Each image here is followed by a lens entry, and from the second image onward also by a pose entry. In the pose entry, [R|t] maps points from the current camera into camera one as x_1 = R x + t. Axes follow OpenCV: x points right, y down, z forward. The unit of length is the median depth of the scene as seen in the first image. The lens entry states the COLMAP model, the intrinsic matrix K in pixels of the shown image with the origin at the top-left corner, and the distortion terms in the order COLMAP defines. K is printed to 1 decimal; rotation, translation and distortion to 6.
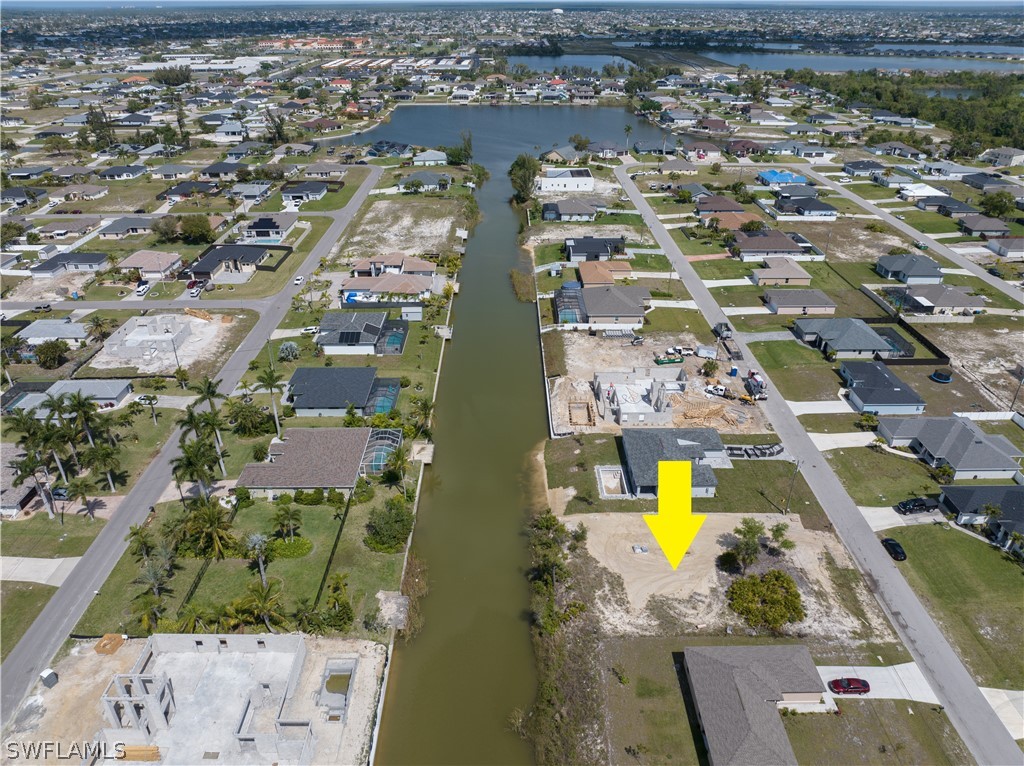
lens RADIAL K [[719.7, 0, 510.8], [0, 719.7, 383.4], [0, 0, 1]] dist [-0.037712, 0.006775]
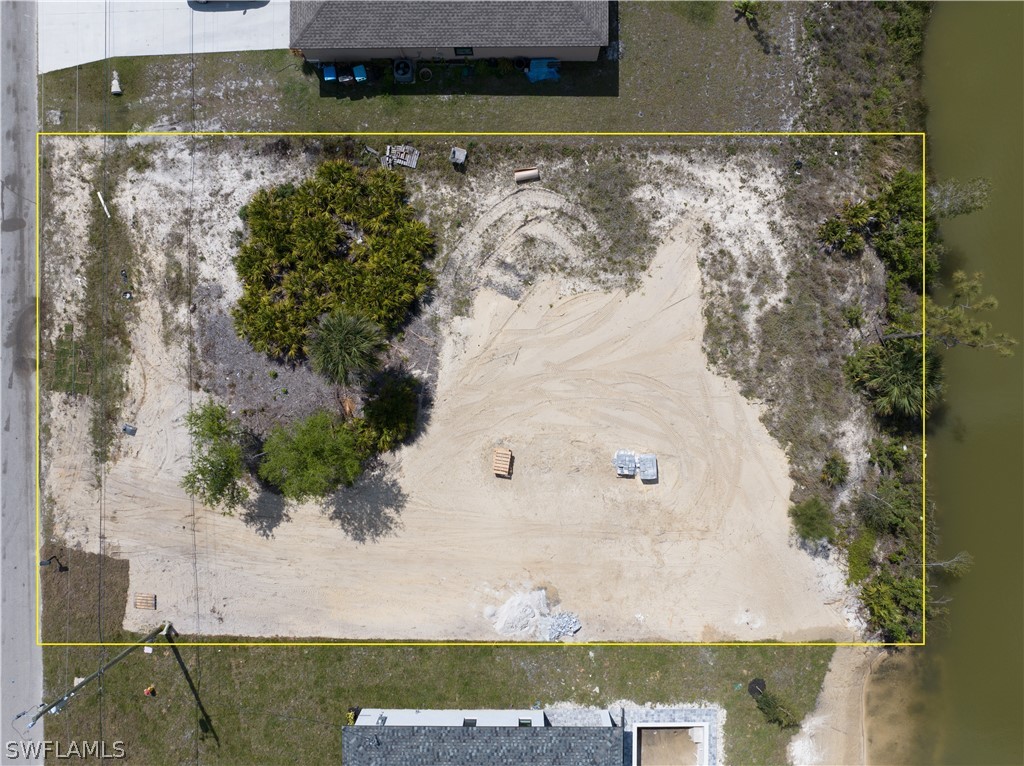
lens RADIAL K [[719.7, 0, 510.8], [0, 719.7, 383.4], [0, 0, 1]] dist [-0.037712, 0.006775]
pose [[-0.999917, -0.004444, 0.012054, 0.164396], [0.012699, -0.484021, 0.874964, -0.034437], [0.001946, 0.875045, 0.484038, 0.554942]]
